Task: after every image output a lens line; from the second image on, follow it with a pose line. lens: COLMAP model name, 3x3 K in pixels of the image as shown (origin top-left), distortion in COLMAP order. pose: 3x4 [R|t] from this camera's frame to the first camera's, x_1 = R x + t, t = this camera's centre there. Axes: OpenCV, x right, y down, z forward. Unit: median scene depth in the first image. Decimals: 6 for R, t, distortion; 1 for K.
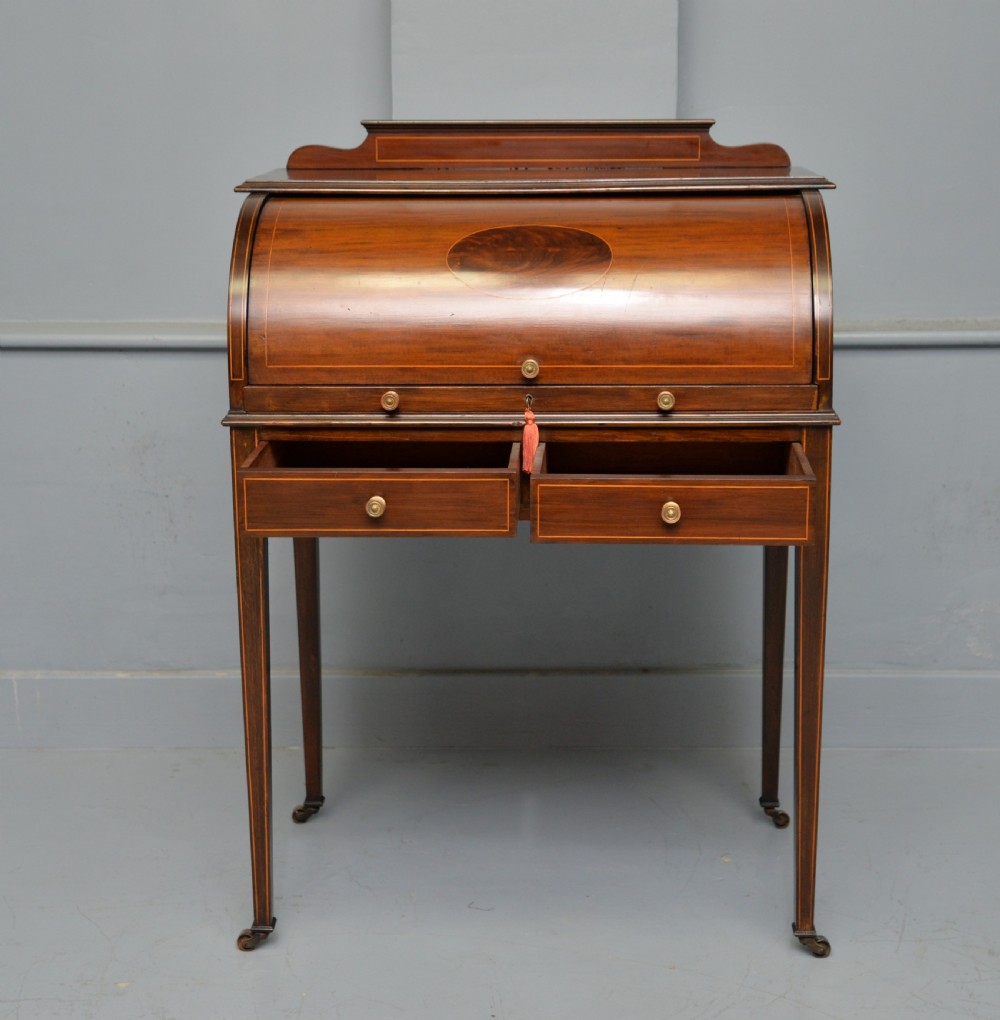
lens RADIAL K [[1772.3, 0, 545.9], [0, 1772.3, 531.4], [0, 0, 1]] dist [0.094923, 0.000000]
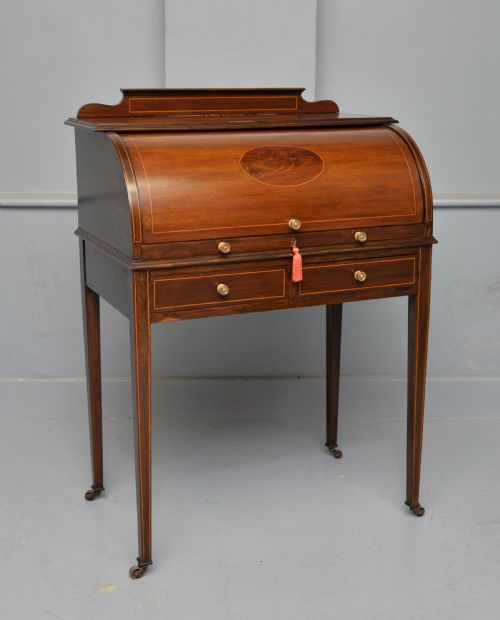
lens RADIAL K [[941.3, 0, 238.1], [0, 941.3, 316.6], [0, 0, 1]] dist [0.062532, 0.000000]
pose [[0.901167, -0.103320, 0.420978, -0.463063], [0.100736, 0.994507, 0.028441, -0.030190], [-0.421604, 0.016777, 0.906625, 0.148190]]
